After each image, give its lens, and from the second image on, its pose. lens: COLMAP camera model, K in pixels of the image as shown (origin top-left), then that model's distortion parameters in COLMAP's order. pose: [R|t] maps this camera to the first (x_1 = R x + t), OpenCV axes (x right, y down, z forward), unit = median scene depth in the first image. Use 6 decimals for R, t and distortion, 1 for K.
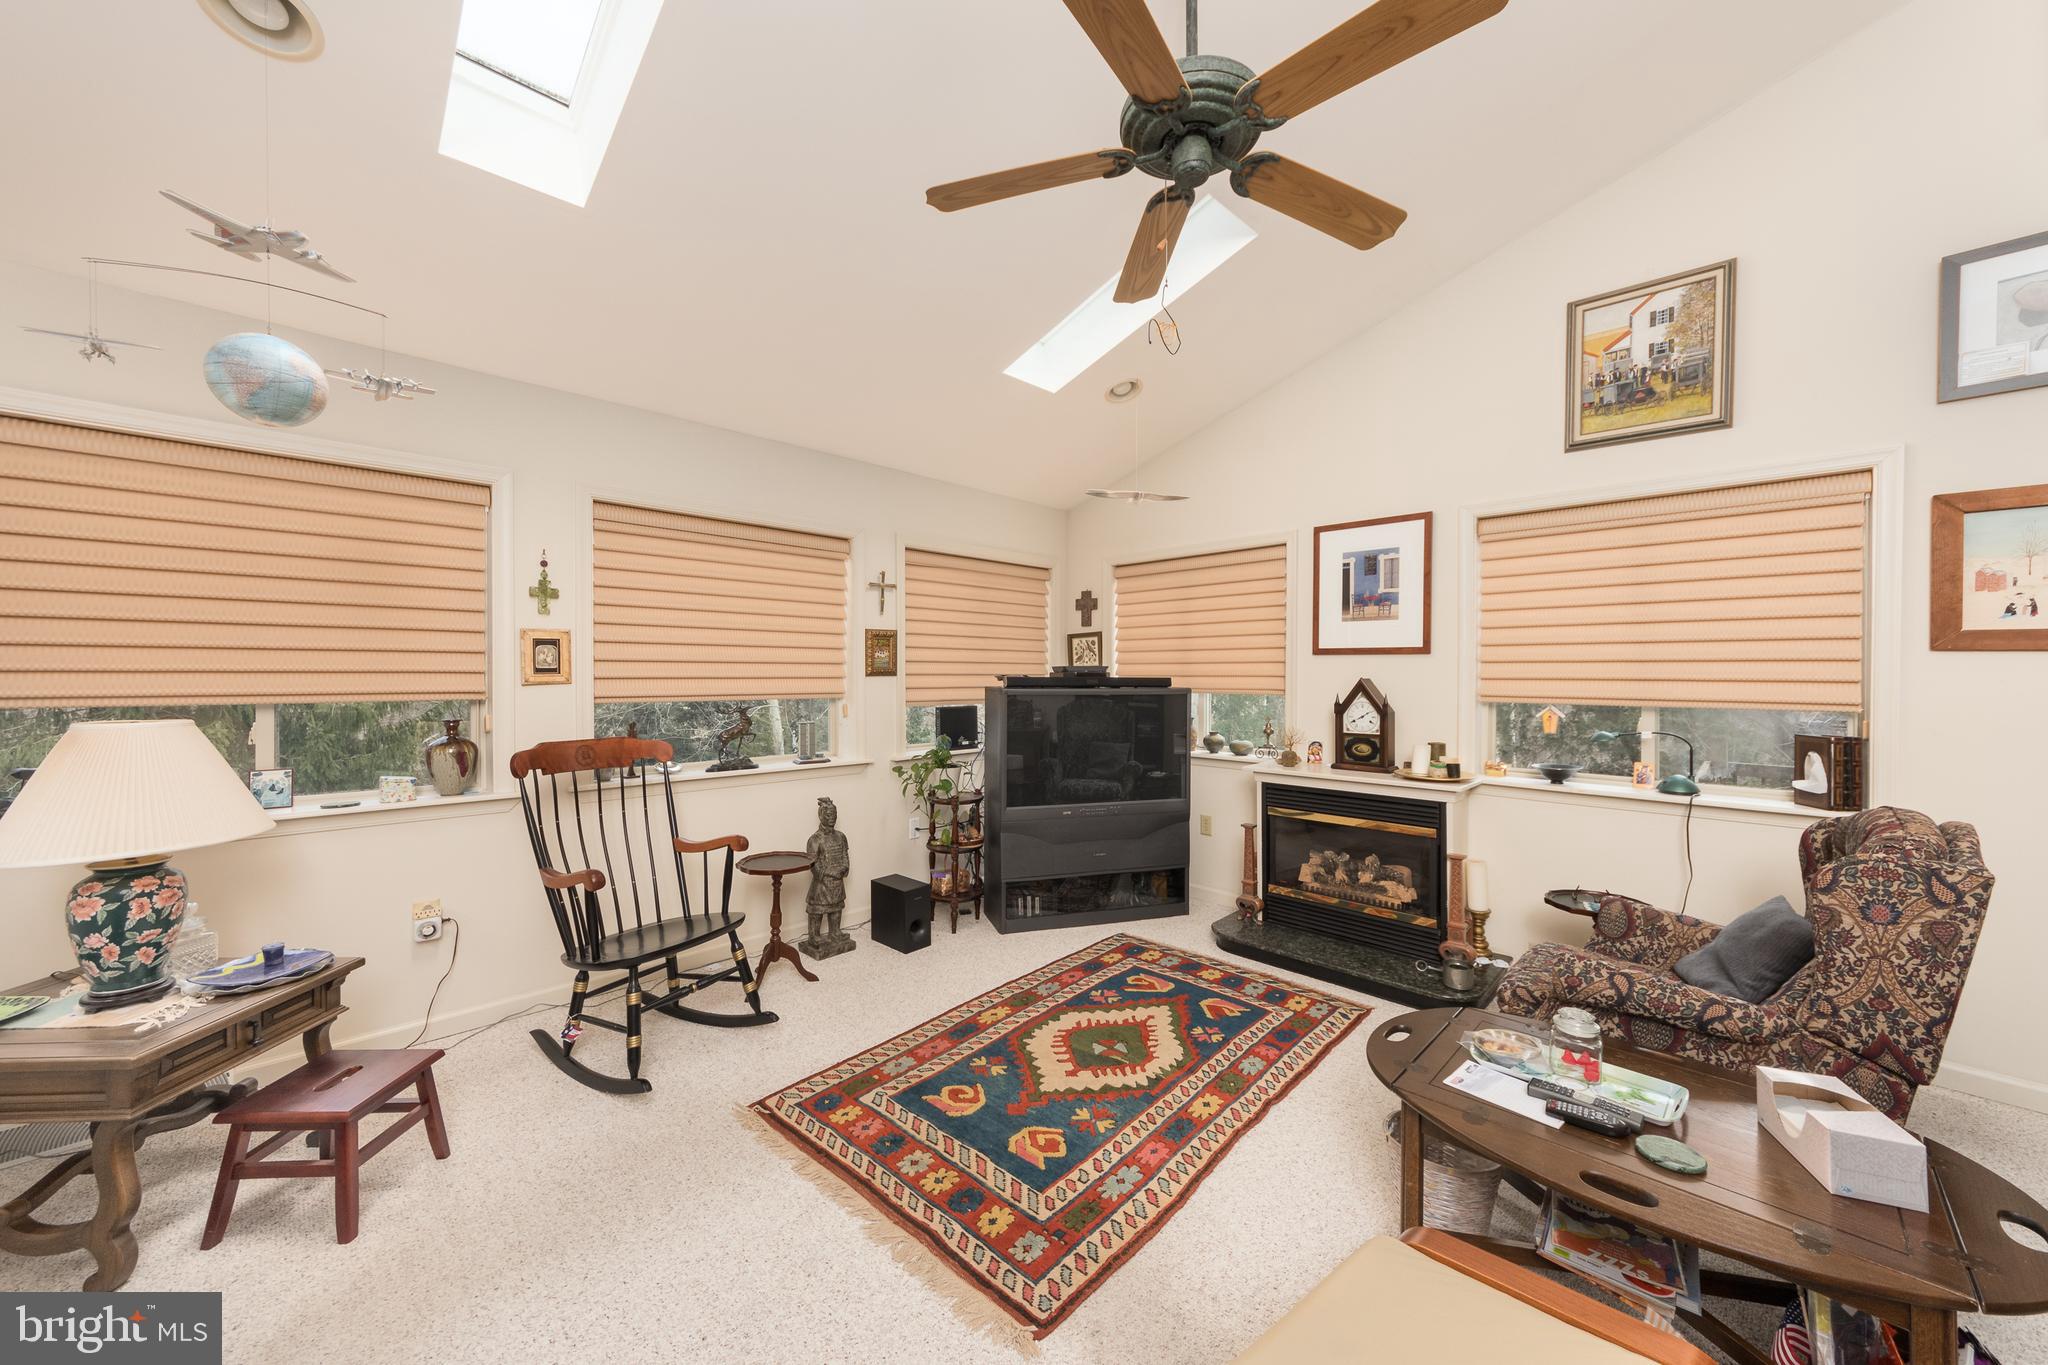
lens RADIAL K [[736.1, 0, 1024.0], [0, 736.1, 682.5], [0, 0, 1]] dist [0.000108, 0.000045]
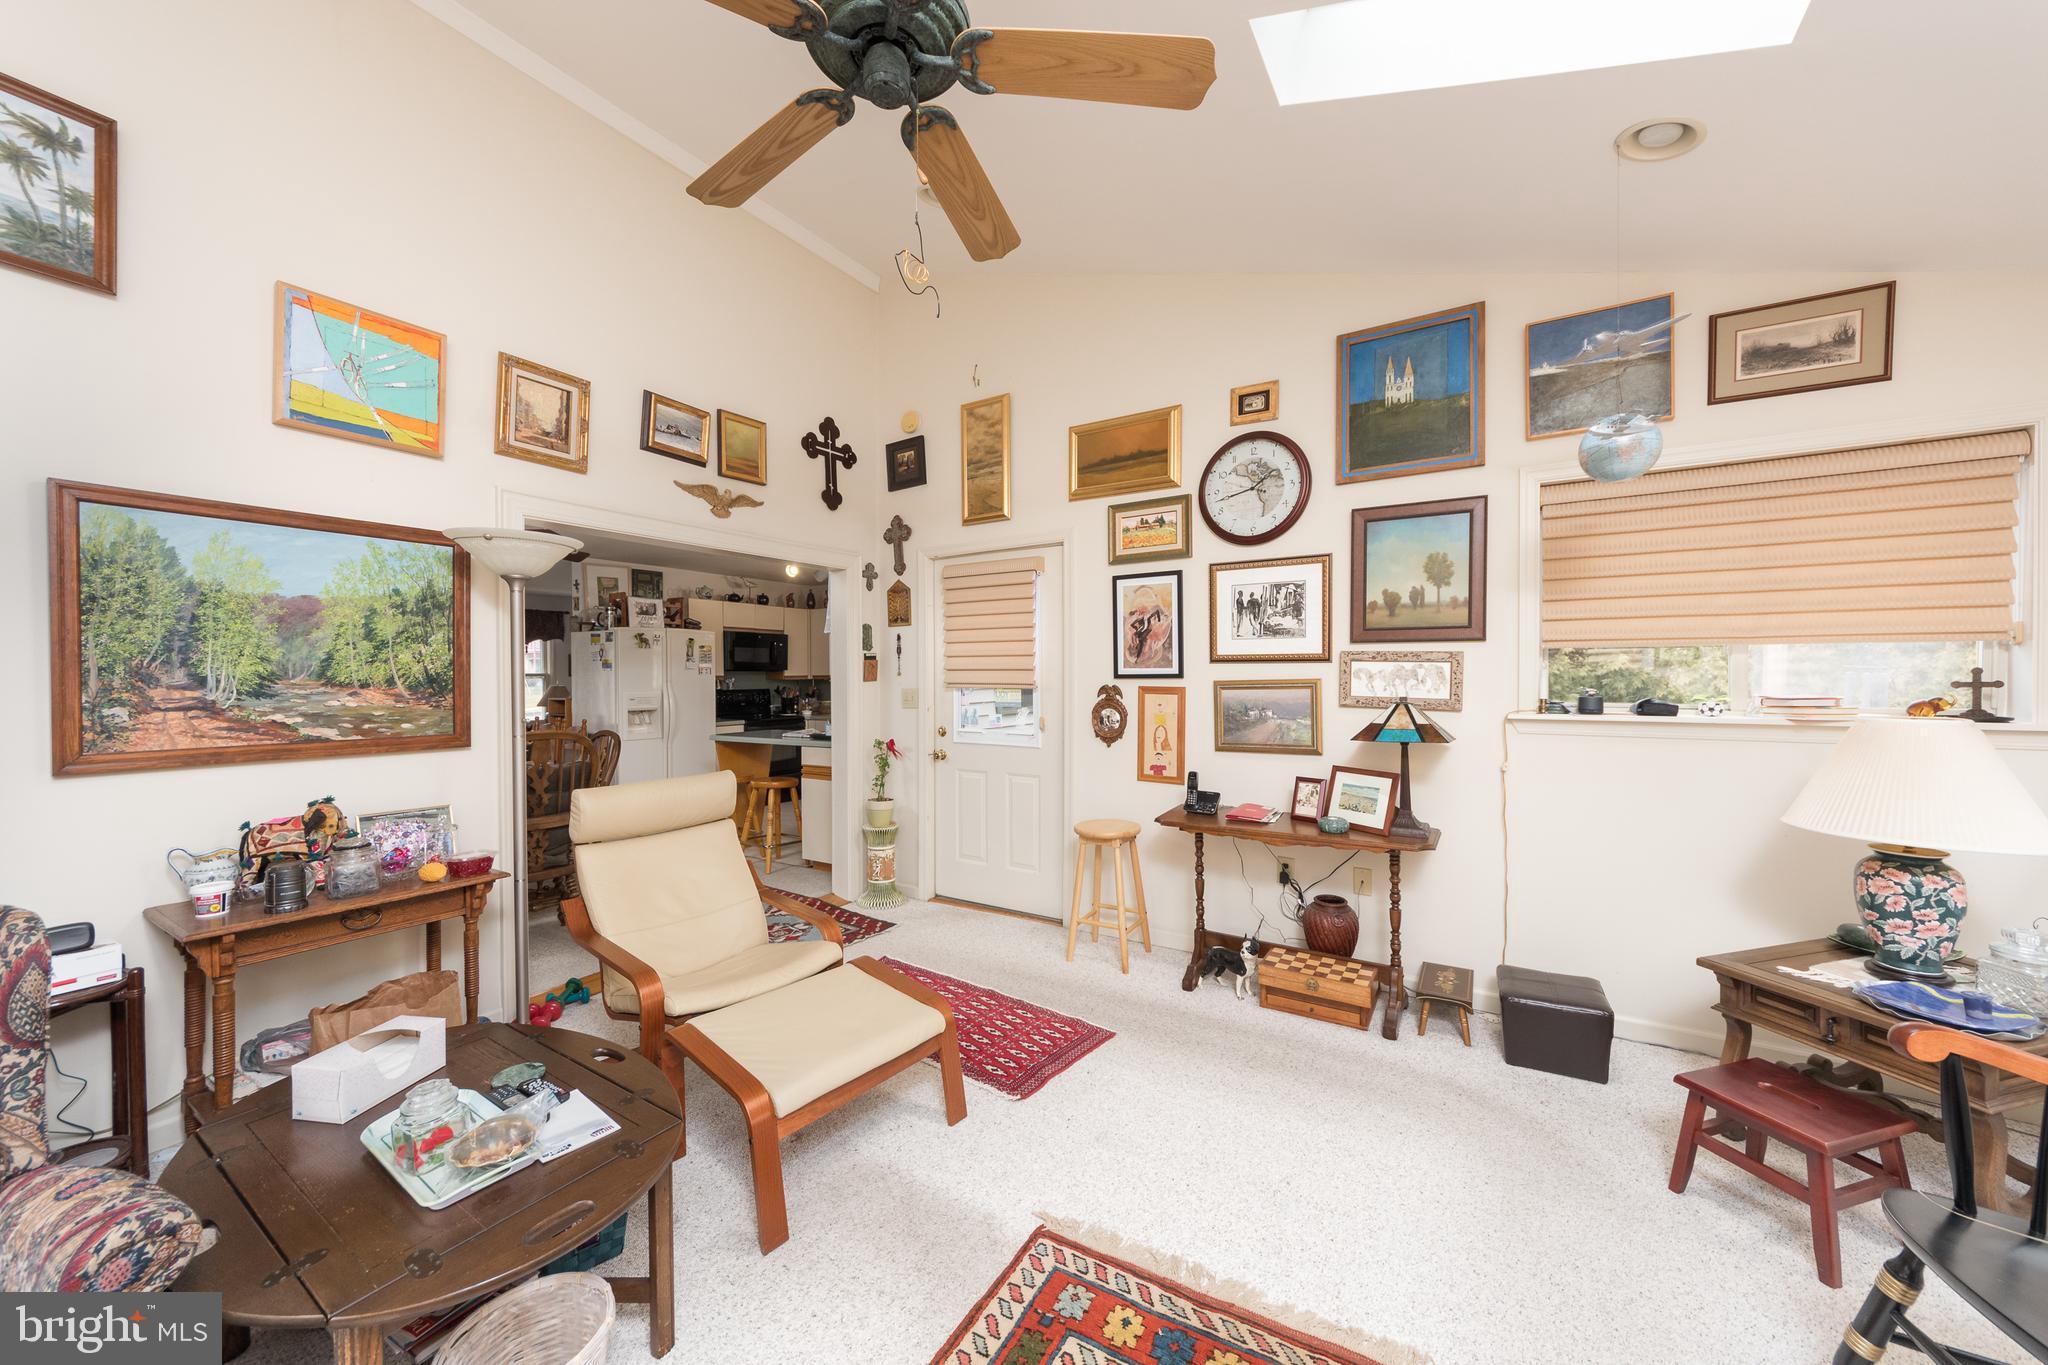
lens RADIAL K [[736.1, 0, 1024.0], [0, 736.1, 682.5], [0, 0, 1]] dist [0.000108, 0.000045]
pose [[-0.973617, -0.000231, -0.228189, 0.279727], [-0.004193, 0.999849, 0.016880, -0.017572], [0.228150, 0.017391, -0.973471, 1.881933]]
